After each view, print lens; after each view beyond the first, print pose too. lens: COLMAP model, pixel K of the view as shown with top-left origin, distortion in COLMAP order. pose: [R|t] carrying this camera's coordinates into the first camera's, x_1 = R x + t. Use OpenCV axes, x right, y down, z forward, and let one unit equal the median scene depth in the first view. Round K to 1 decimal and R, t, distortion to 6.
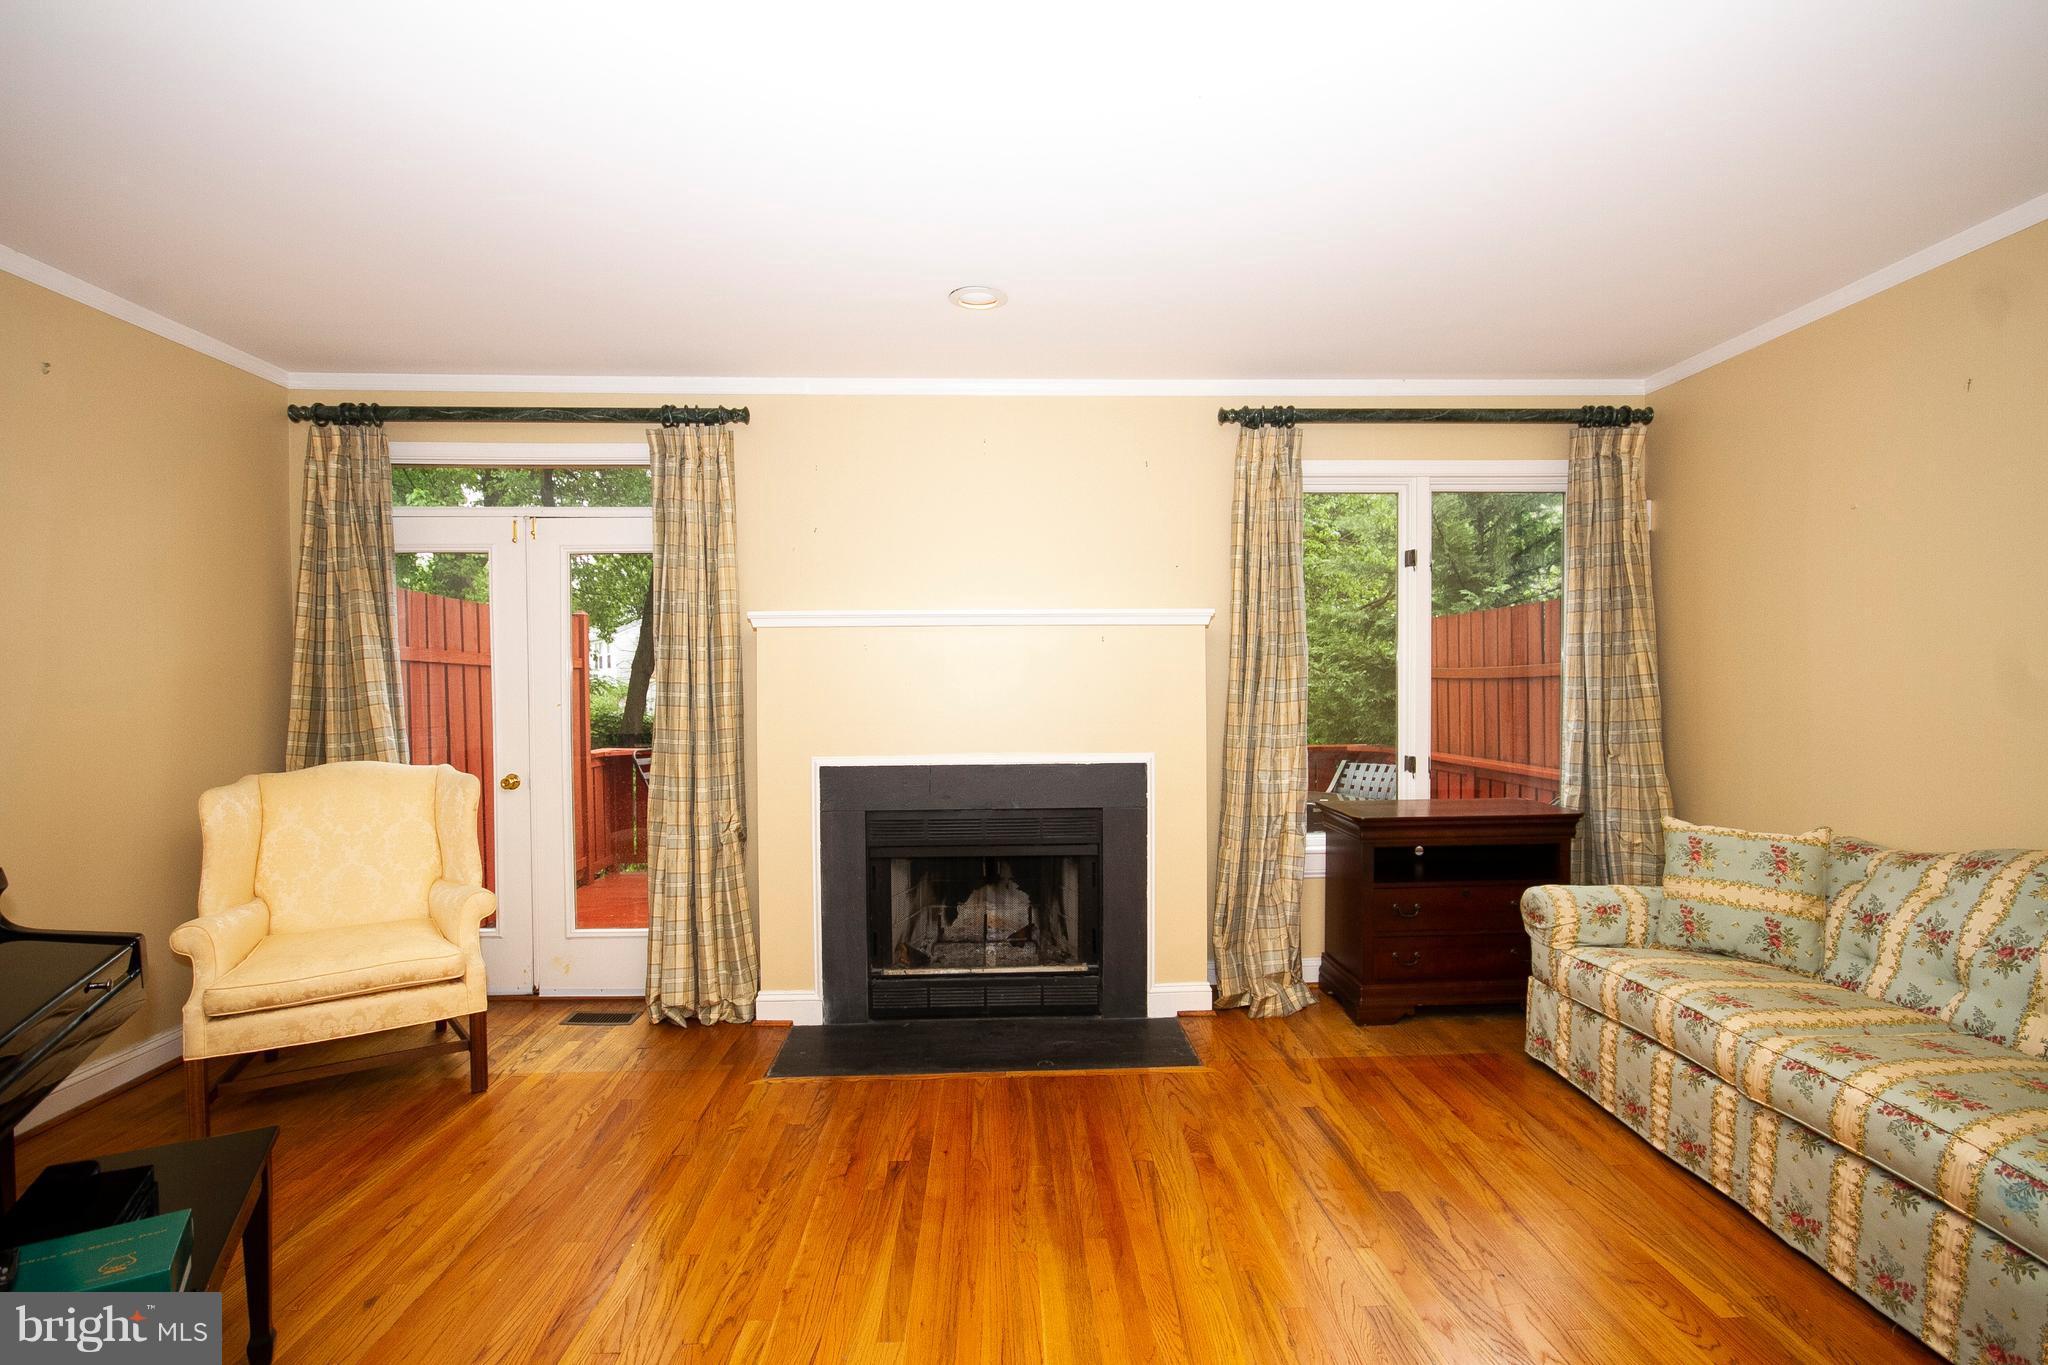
lens RADIAL K [[933.2, 0, 1027.6], [0, 933.2, 691.6], [0, 0, 1]] dist [-0.000118, -0.011563]
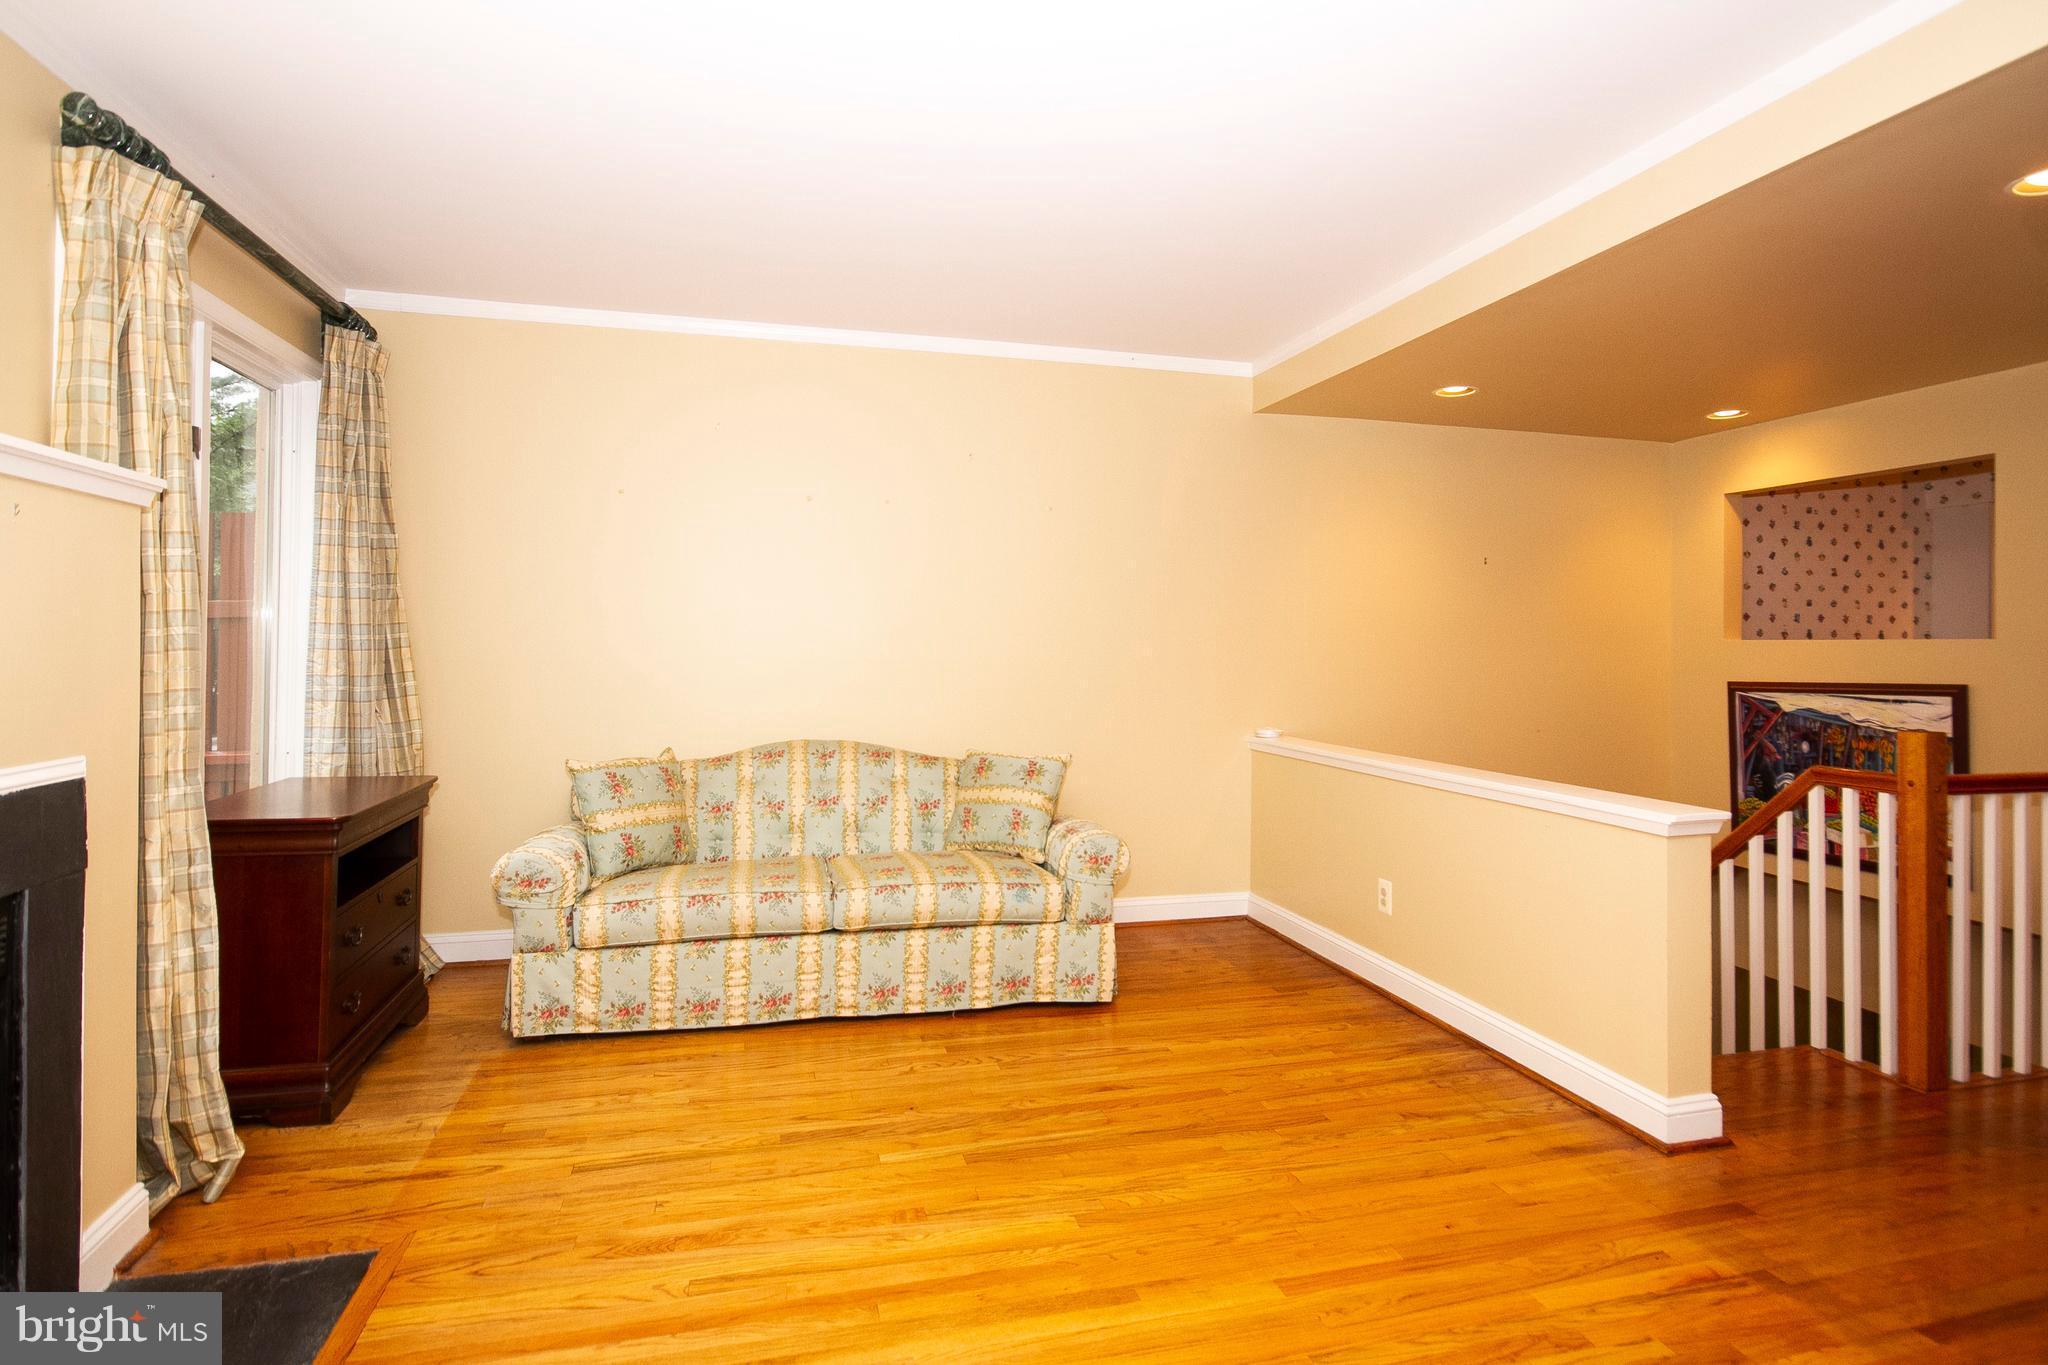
lens RADIAL K [[1092.2, 0, 1030.1], [0, 1092.2, 644.1], [0, 0, 1]] dist [-0.000065, -0.000049]
pose [[-0.226770, 0.008198, 0.973914, -0.529508], [0.003173, 0.999965, -0.007678, 0.014461], [-0.973943, 0.001349, -0.226788, 0.662472]]
